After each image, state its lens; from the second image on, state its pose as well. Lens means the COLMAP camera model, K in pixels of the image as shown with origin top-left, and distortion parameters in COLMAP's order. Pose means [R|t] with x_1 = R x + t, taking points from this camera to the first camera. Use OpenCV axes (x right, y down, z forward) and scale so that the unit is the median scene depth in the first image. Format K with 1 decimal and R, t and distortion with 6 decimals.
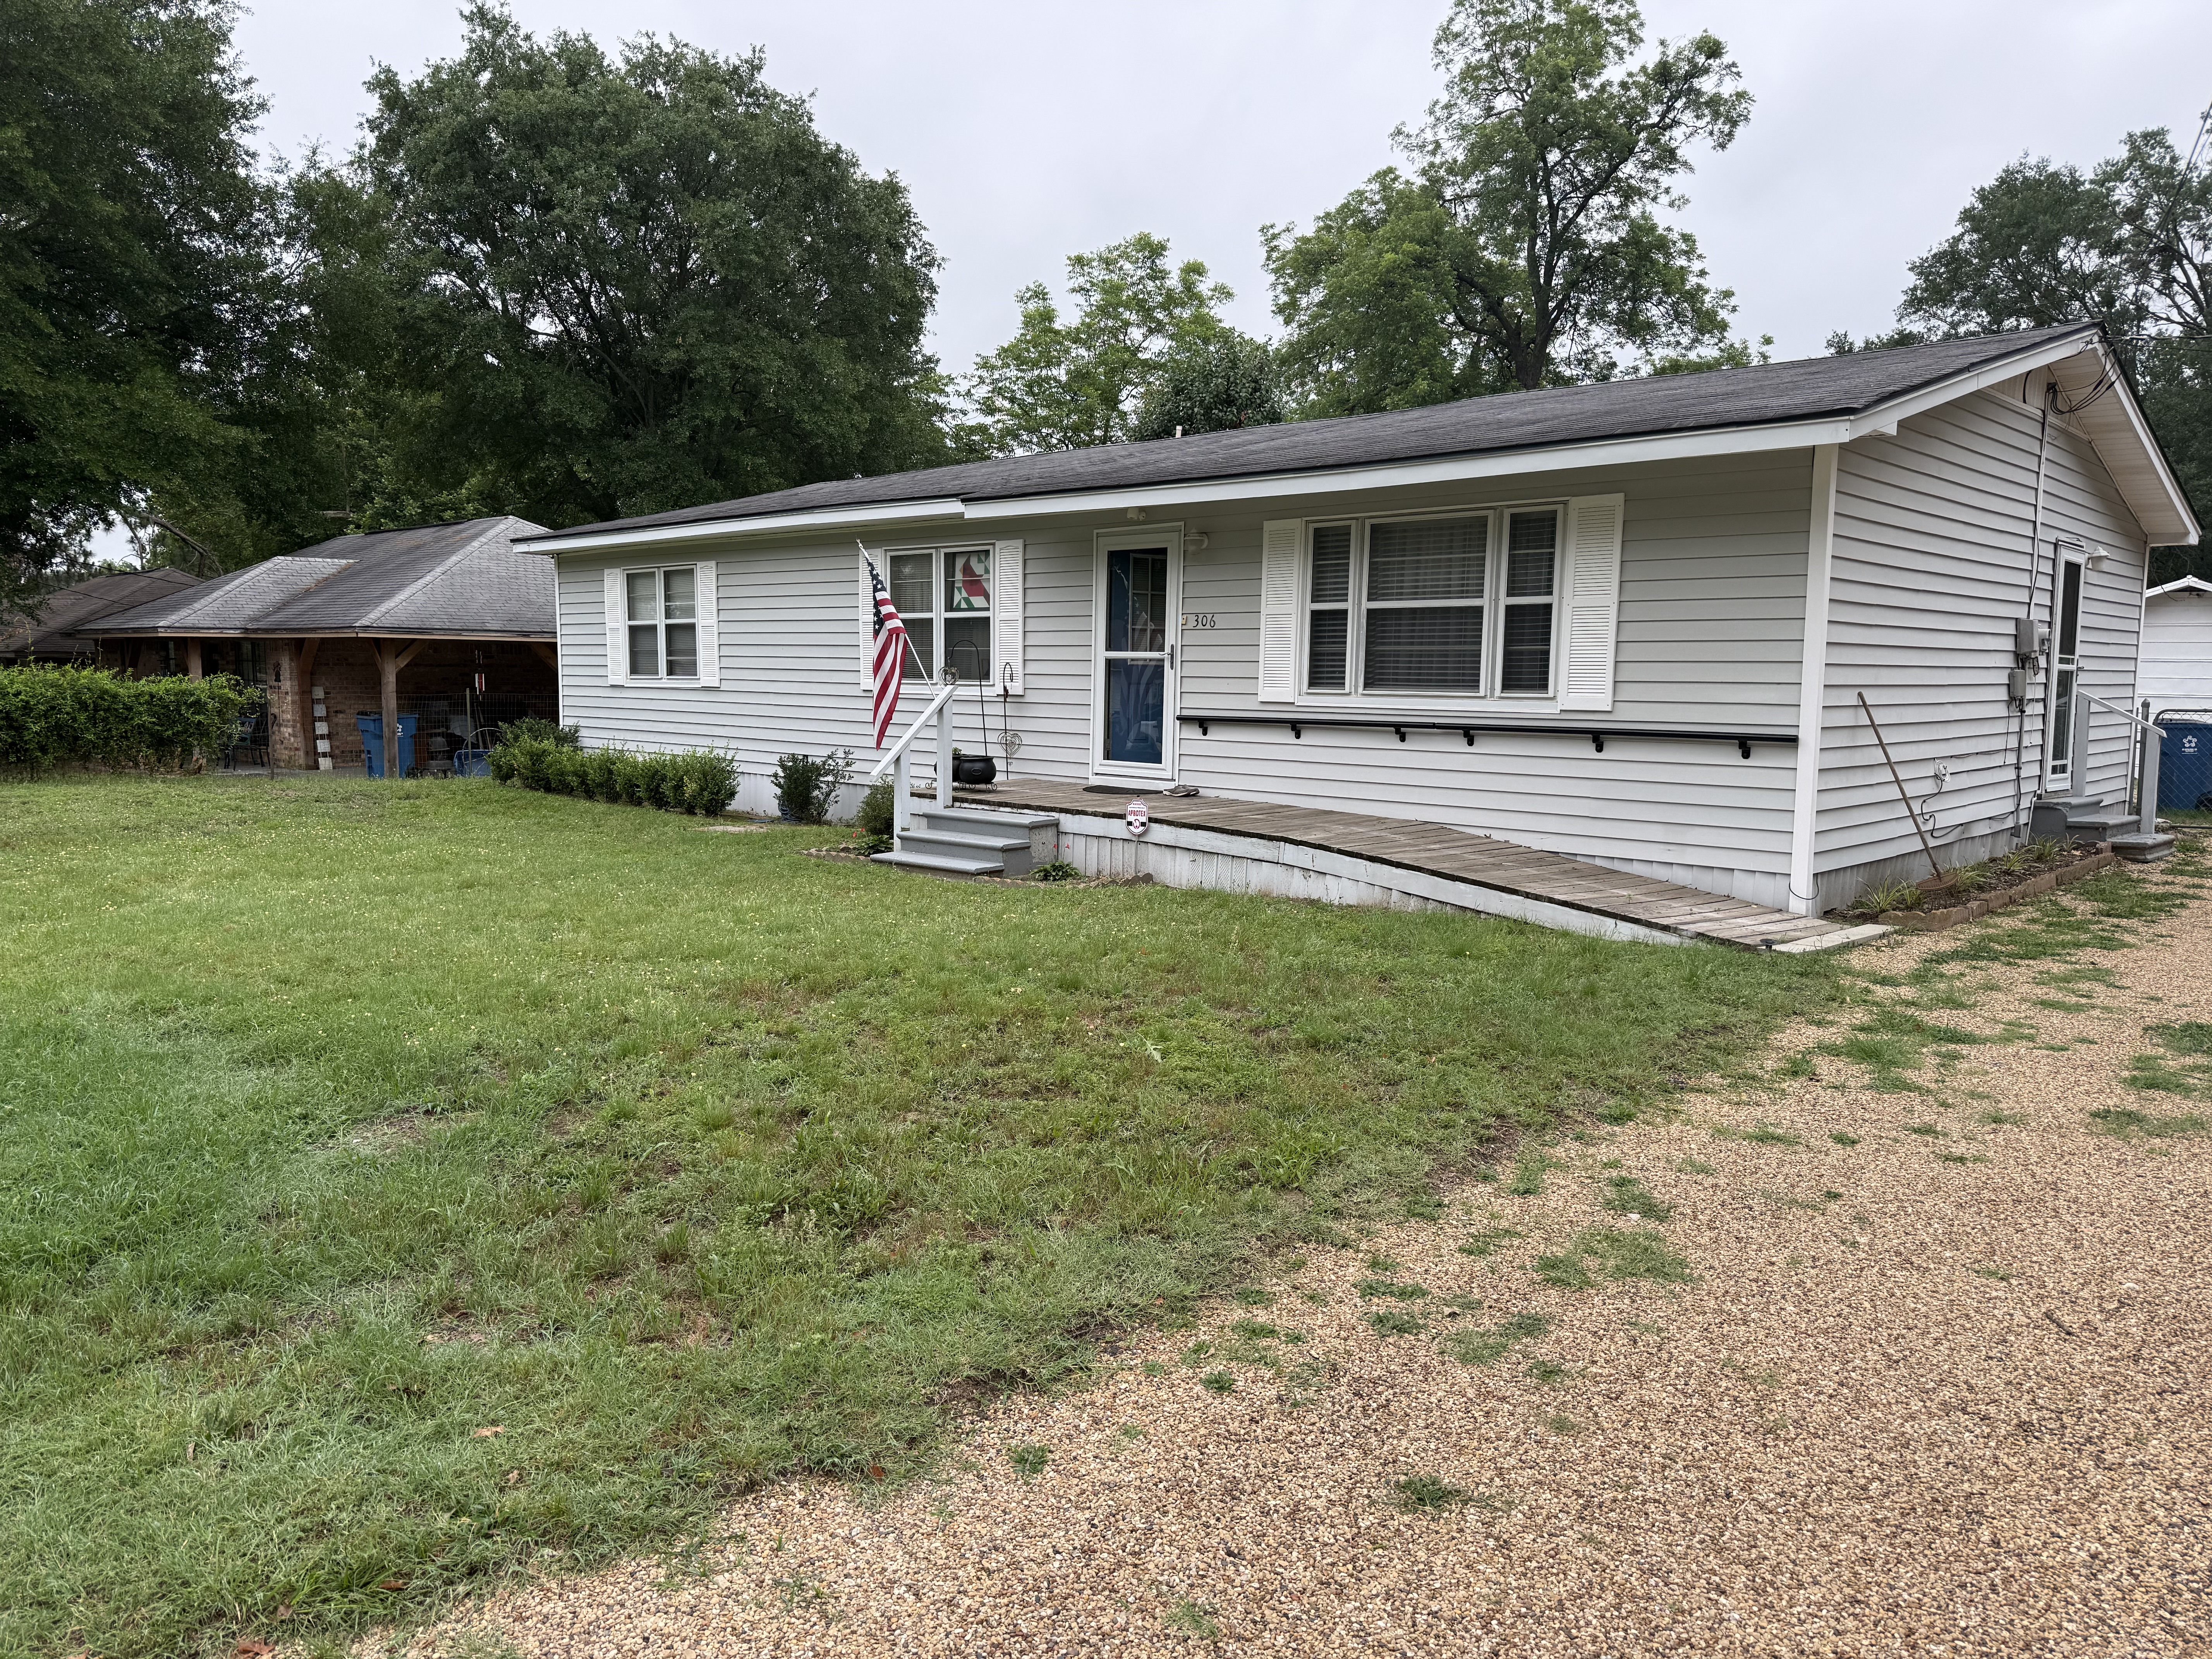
lens RADIAL K [[1548.4, 0, 1104.0], [0, 1548.4, 838.8], [0, 0, 1]] dist [0.059406, -0.063140]
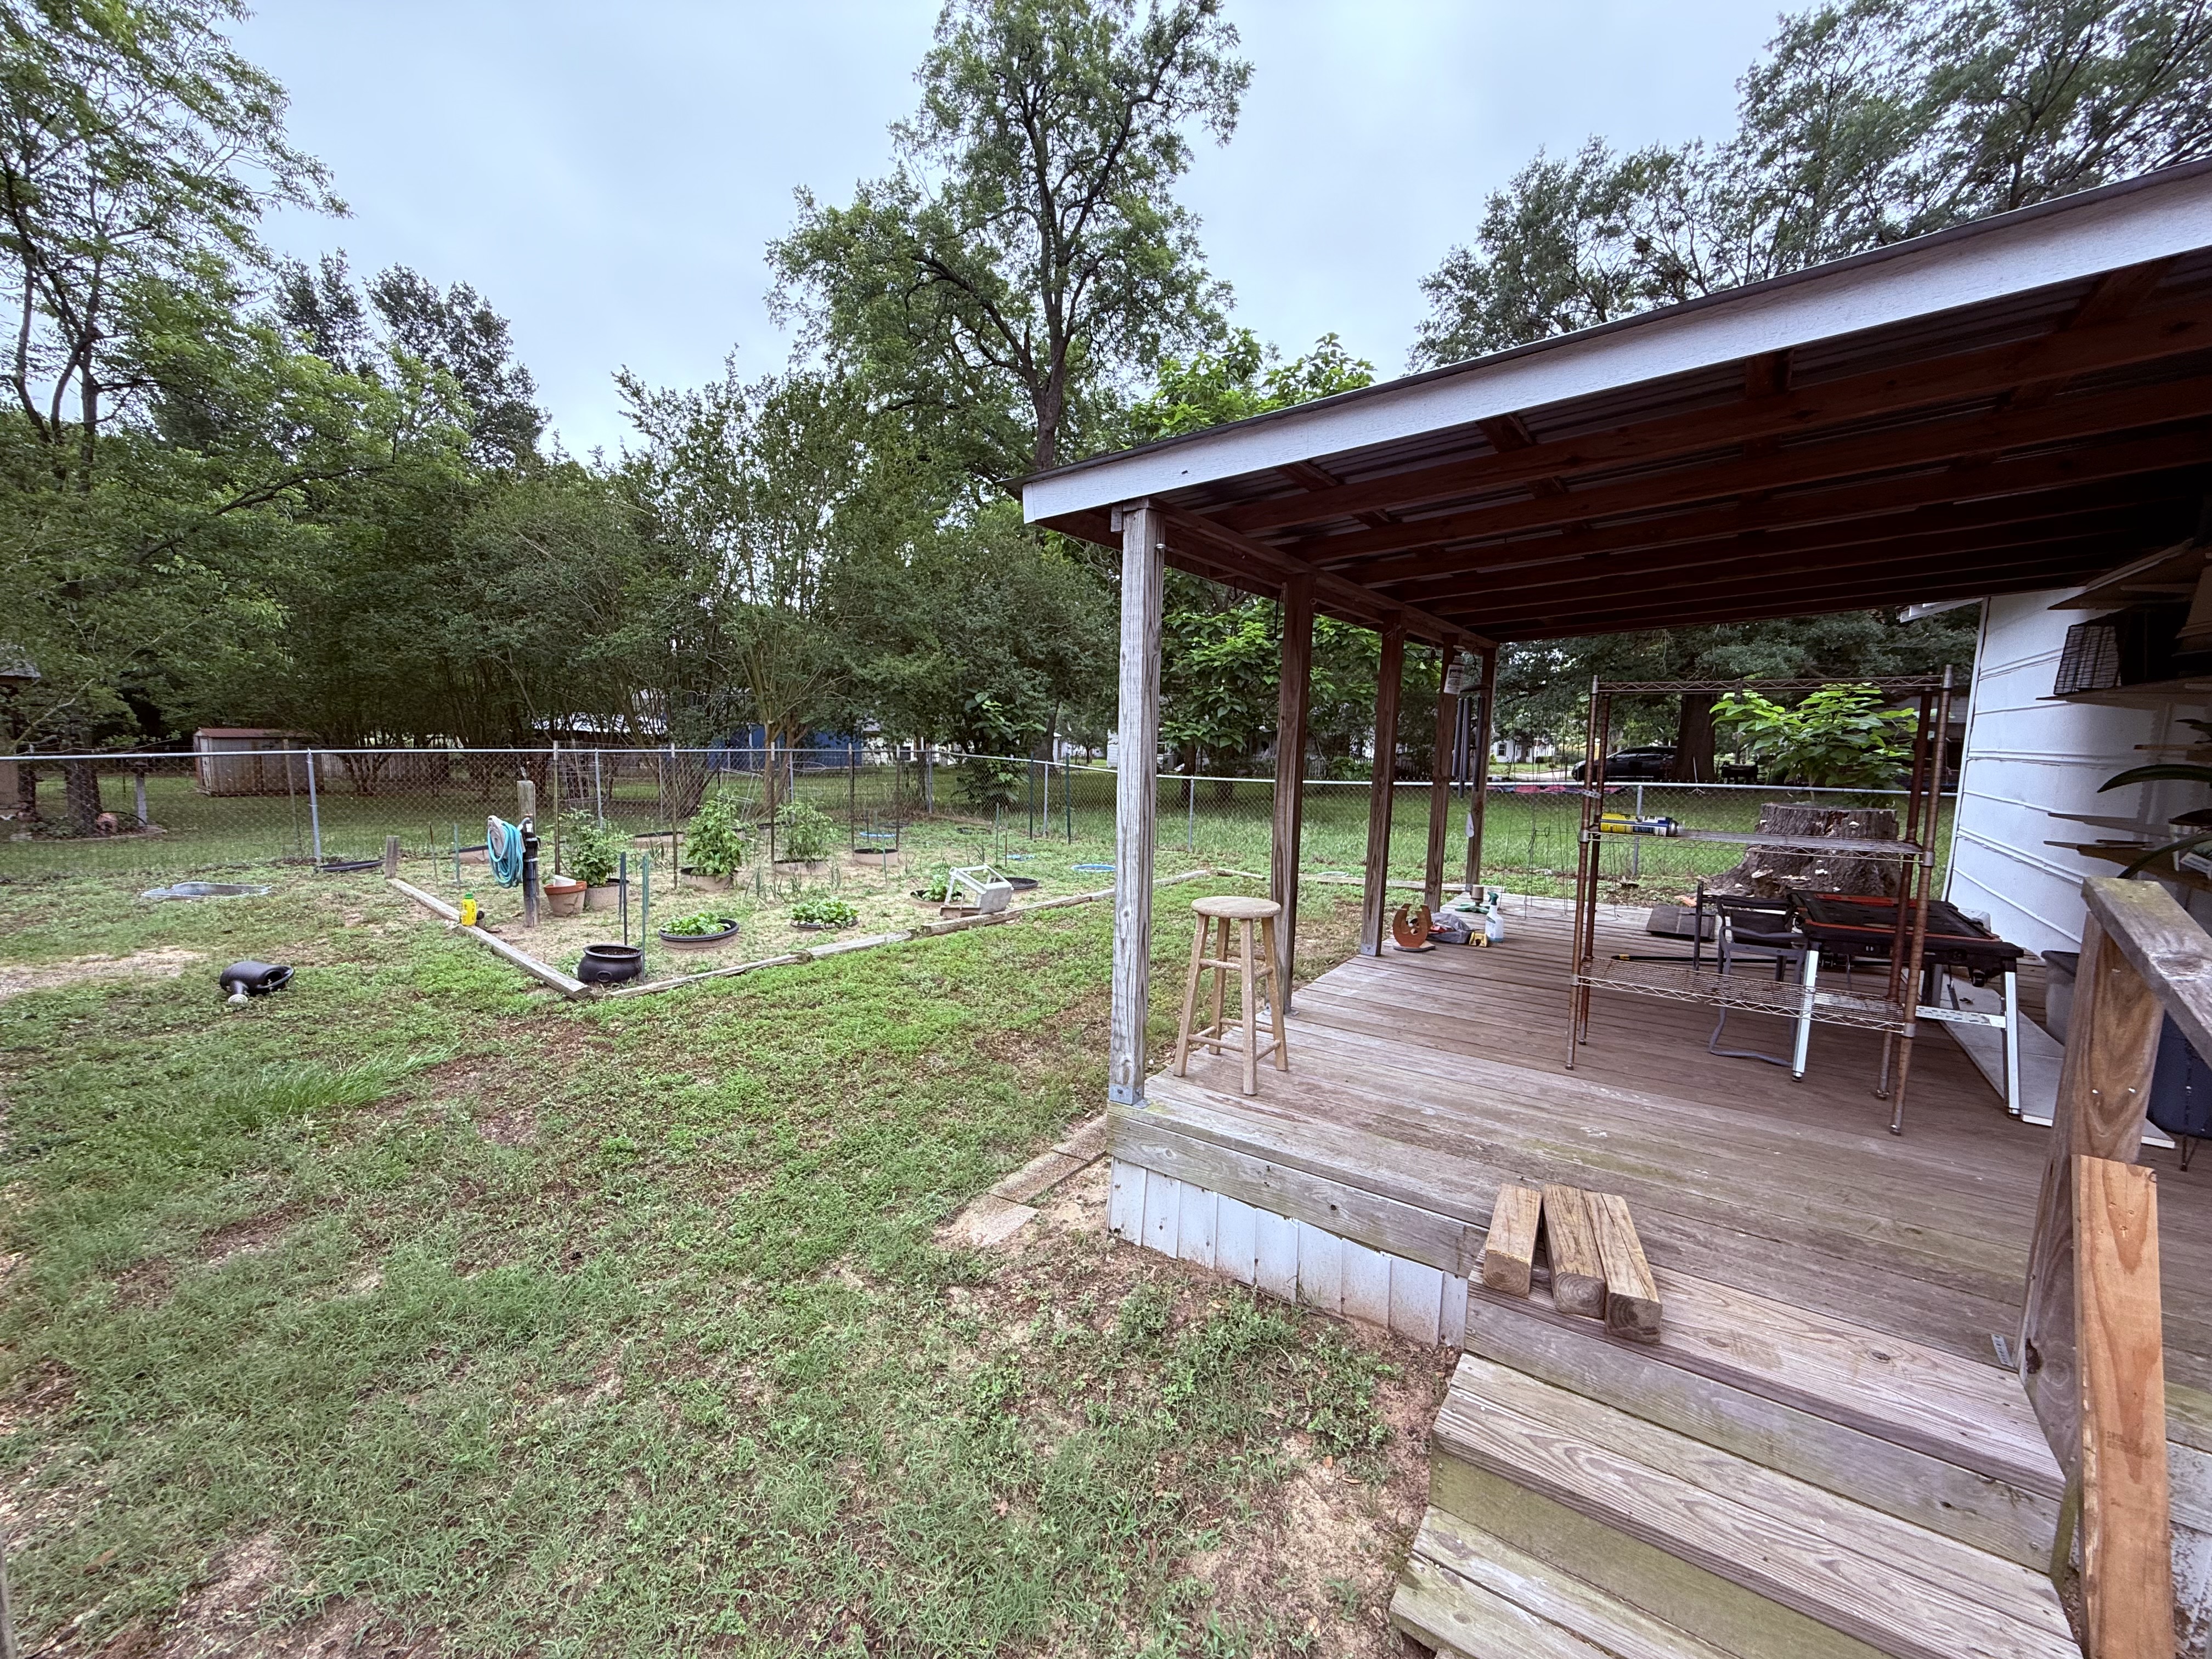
lens RADIAL K [[880.7, 0, 1095.9], [0, 880.7, 829.0], [0, 0, 1]] dist [0.000257, 0.000478]
pose [[0.994055, -0.004317, 0.108793, 1.066143], [0.003083, 0.999929, 0.011502, -0.189430], [-0.108835, -0.011099, 0.993998, 2.019605]]
